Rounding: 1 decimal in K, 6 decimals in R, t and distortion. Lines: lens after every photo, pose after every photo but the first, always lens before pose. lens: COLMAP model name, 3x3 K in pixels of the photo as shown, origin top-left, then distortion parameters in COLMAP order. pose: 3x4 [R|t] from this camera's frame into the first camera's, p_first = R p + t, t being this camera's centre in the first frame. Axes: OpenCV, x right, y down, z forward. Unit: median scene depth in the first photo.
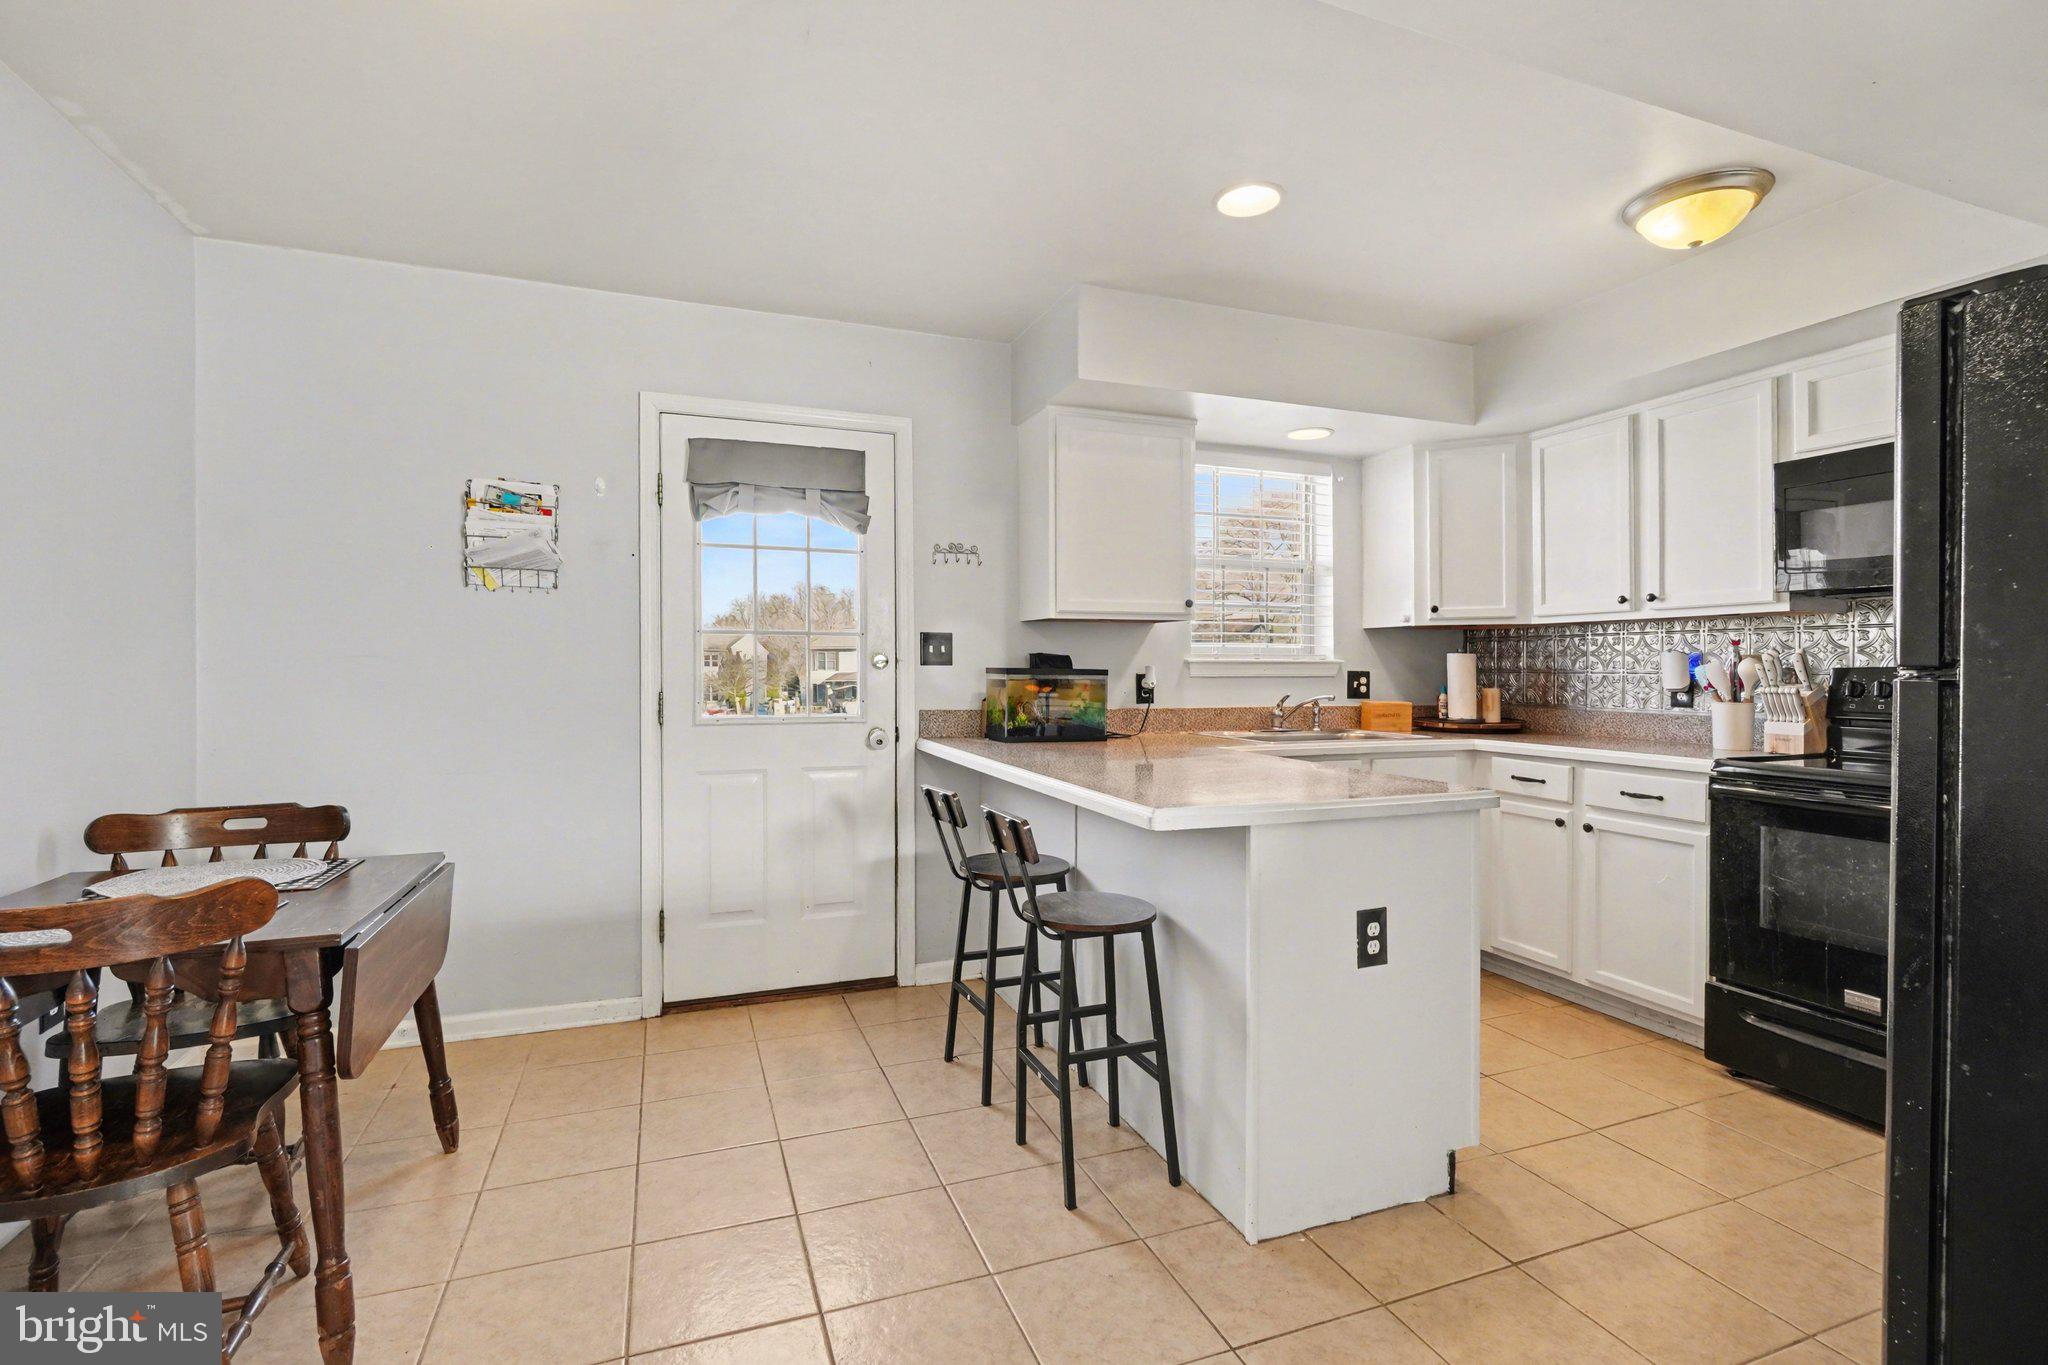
lens RADIAL K [[935.1, 0, 1018.6], [0, 935.1, 674.3], [0, 0, 1]] dist [0.000080, -0.000043]
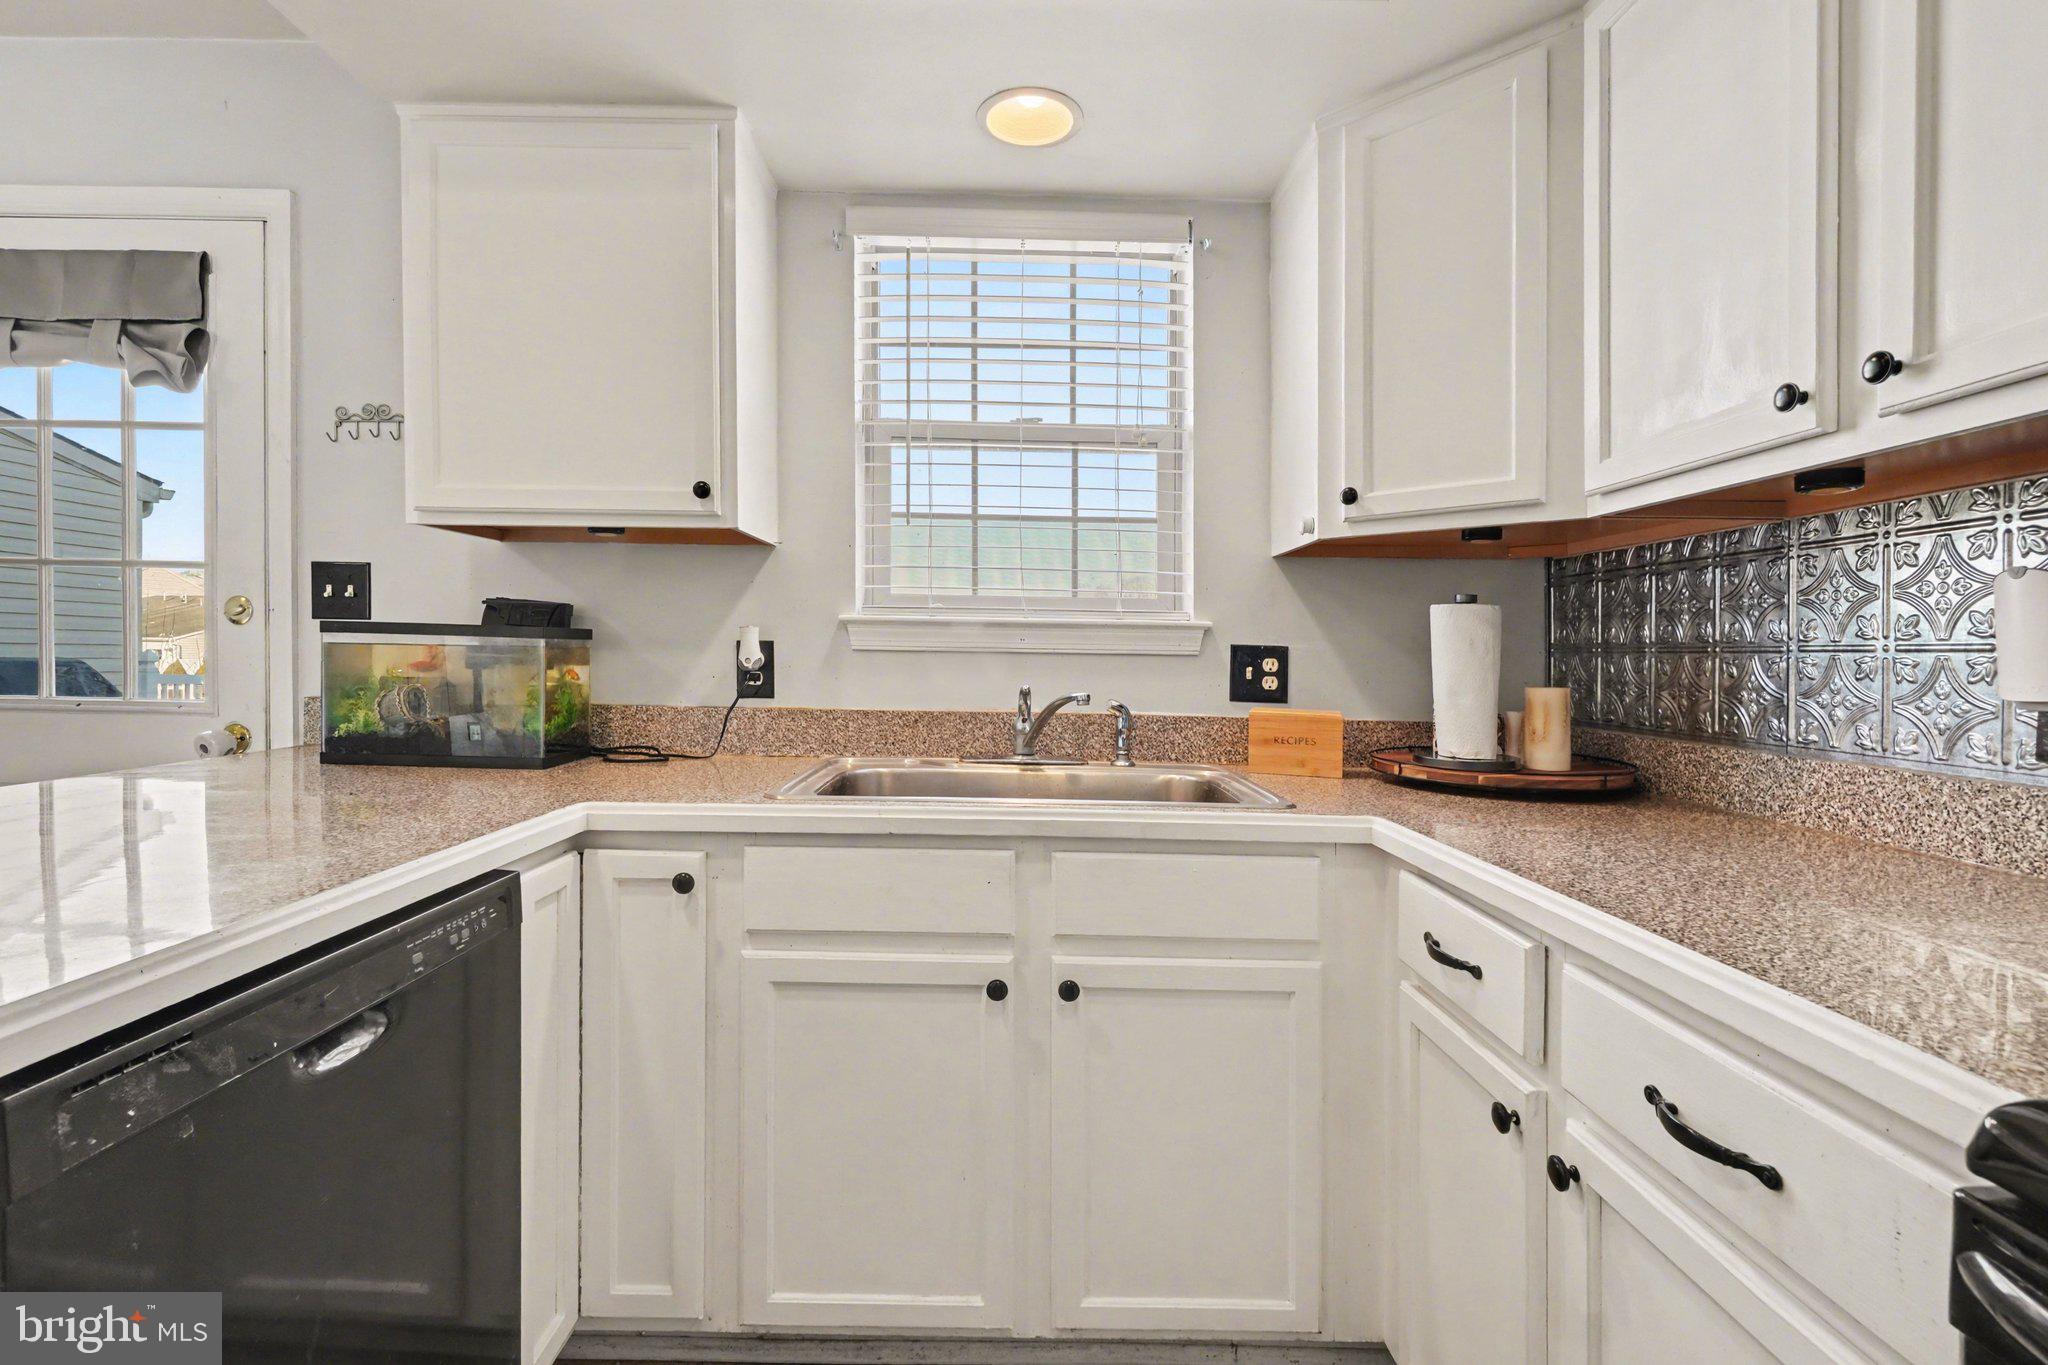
lens RADIAL K [[928.0, 0, 1015.8], [0, 928.0, 661.4], [0, 0, 1]] dist [0.000318, -0.000107]
pose [[0.933863, 0.017438, -0.357205, 0.521061], [-0.018972, 0.999820, -0.000792, 0.009408], [0.357127, 0.007517, 0.934026, 0.634576]]
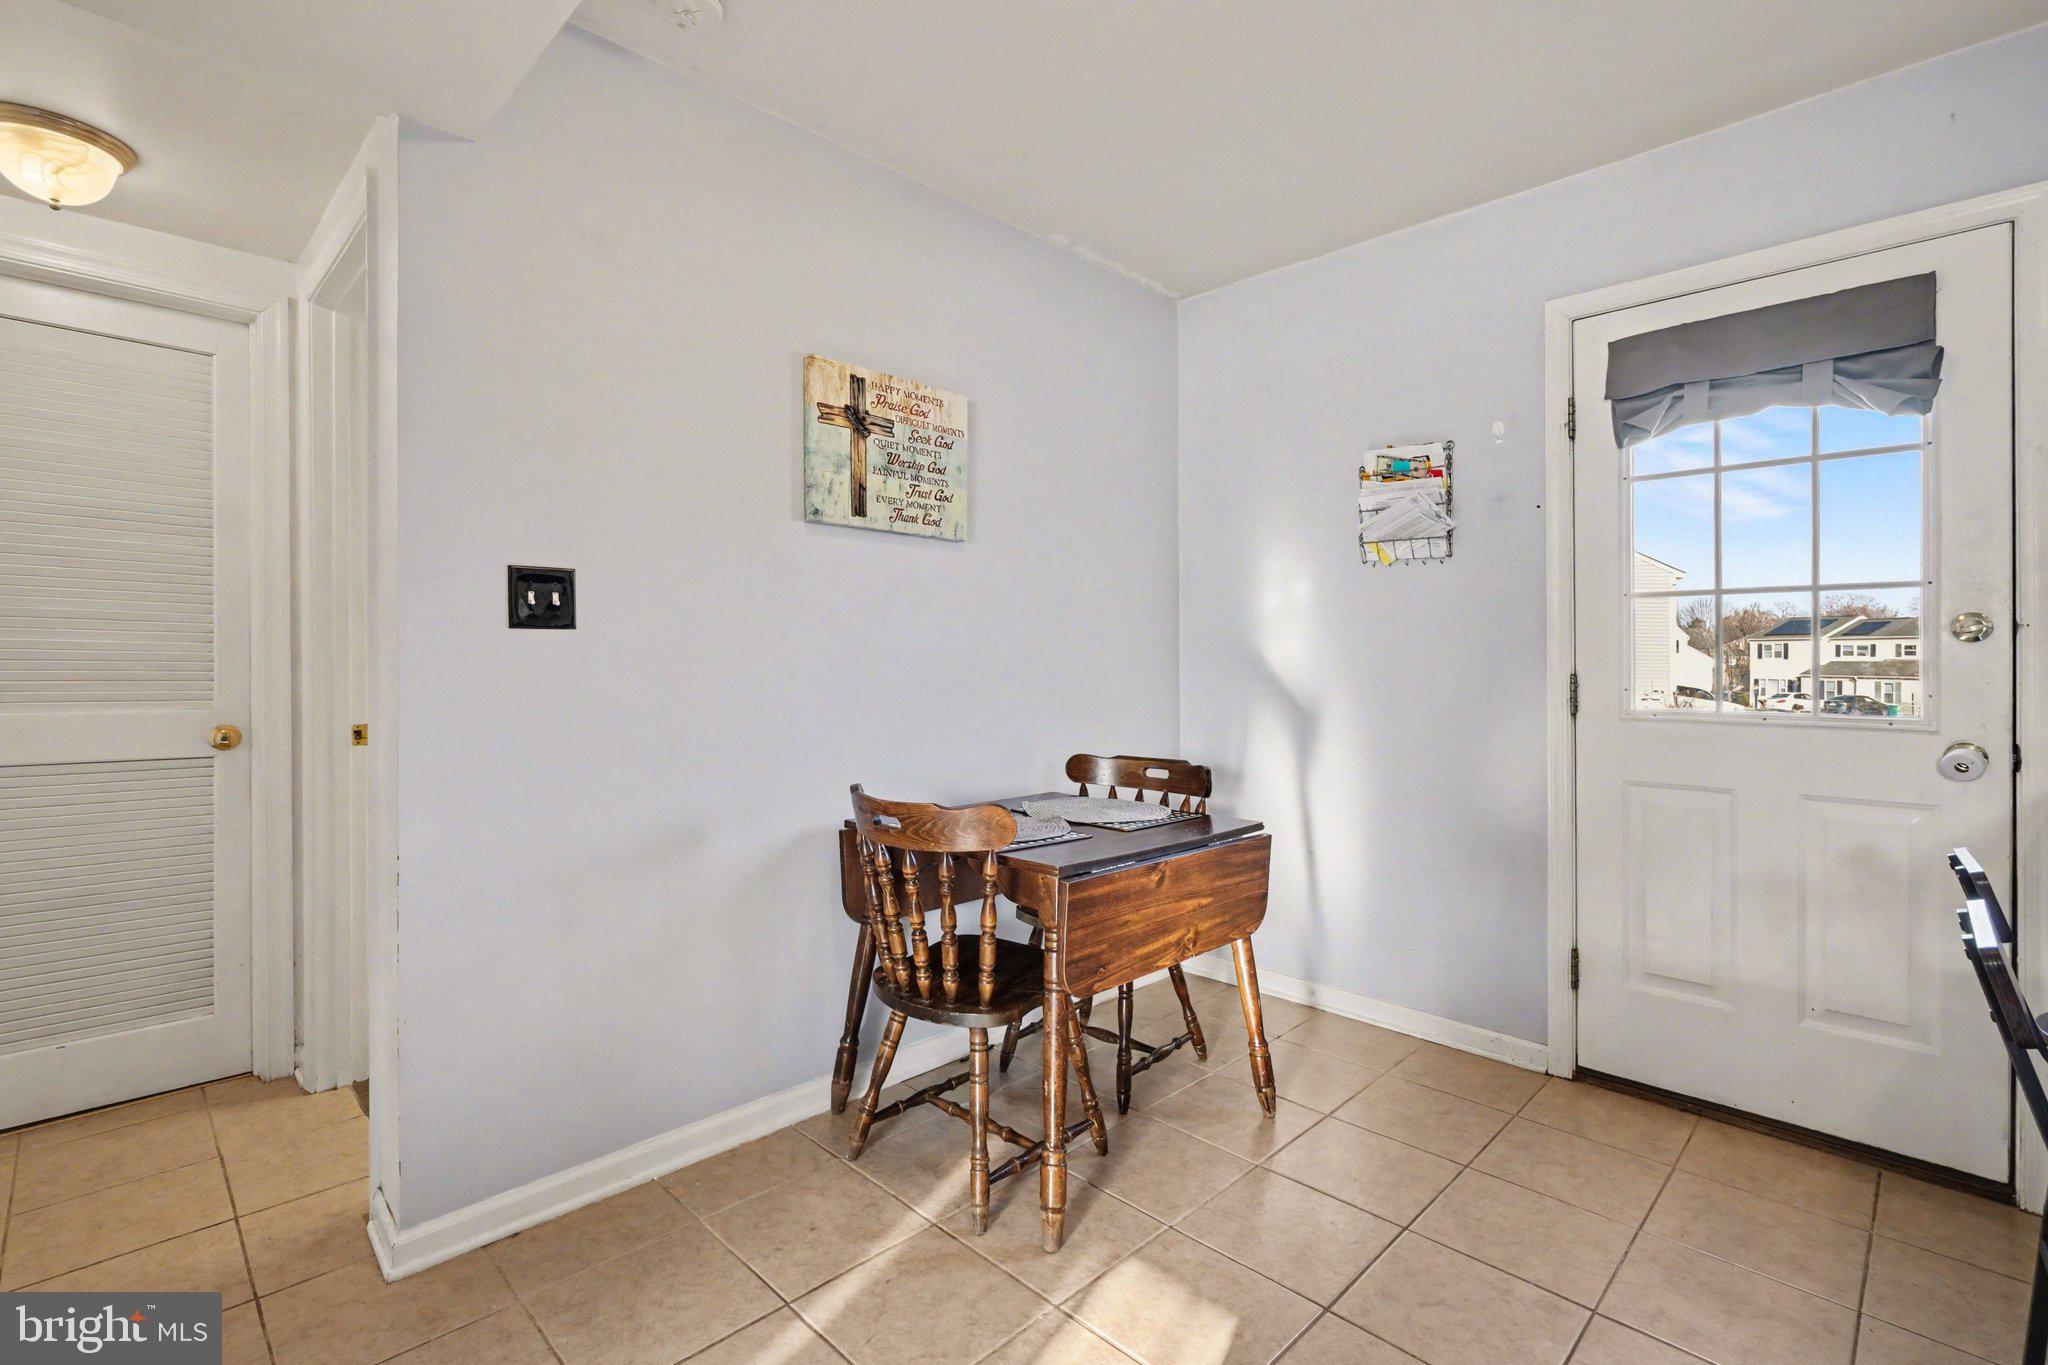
lens RADIAL K [[935.1, 0, 1018.6], [0, 935.1, 674.3], [0, 0, 1]] dist [0.000080, -0.000043]
pose [[0.403526, 0.012127, -0.914888, 0.143355], [-0.006819, 0.999924, 0.010247, 0.013249], [0.914943, 0.002103, 0.403578, 0.230884]]
